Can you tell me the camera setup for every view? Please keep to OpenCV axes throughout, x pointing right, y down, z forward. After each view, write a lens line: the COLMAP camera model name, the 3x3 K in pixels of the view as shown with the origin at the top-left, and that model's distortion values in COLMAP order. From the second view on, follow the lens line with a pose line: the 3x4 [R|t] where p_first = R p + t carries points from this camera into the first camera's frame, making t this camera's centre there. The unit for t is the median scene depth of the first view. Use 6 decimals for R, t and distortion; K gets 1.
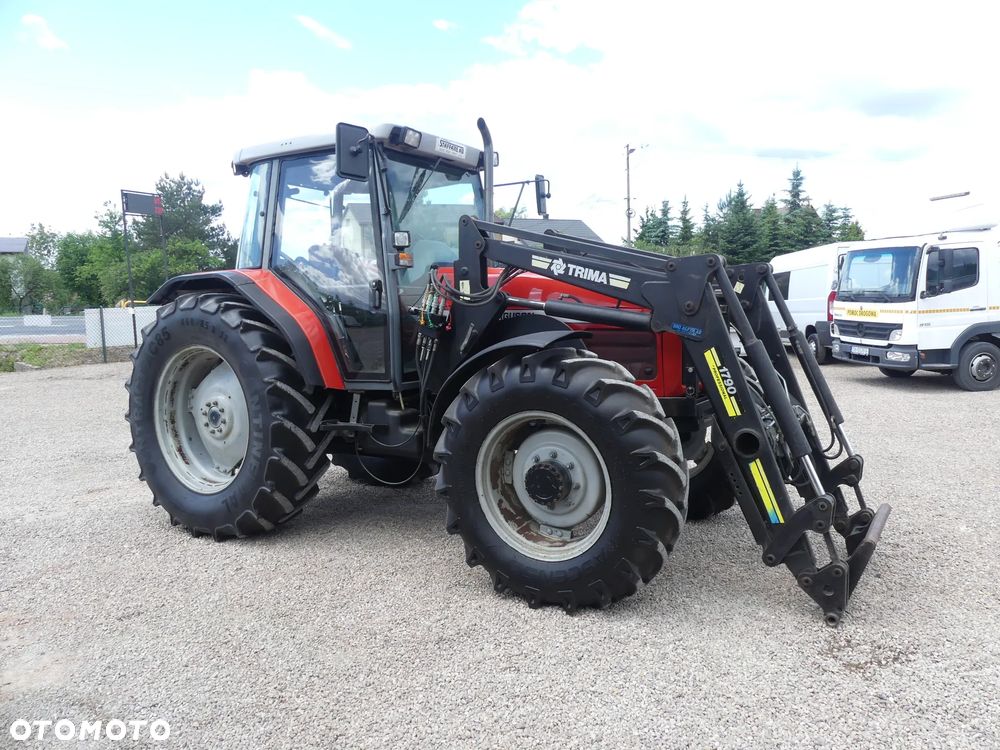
lens RADIAL K [[760.9, 0, 513.4], [0, 760.9, 371.5], [0, 0, 1]] dist [-0.013170, 0.007010]
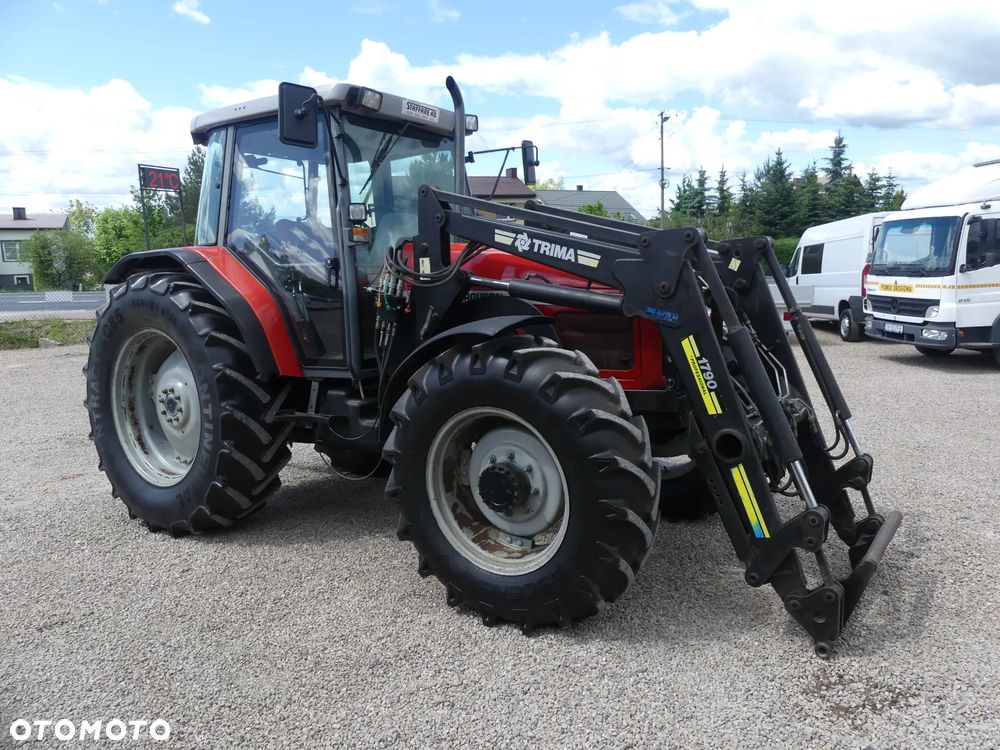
lens RADIAL K [[760.9, 0, 513.4], [0, 760.9, 371.5], [0, 0, 1]] dist [-0.013170, 0.007010]
pose [[0.998865, 0.002814, -0.047552, 0.084285], [-0.001140, 0.999380, 0.035197, -0.017013], [0.047622, -0.035103, 0.998248, 0.101209]]
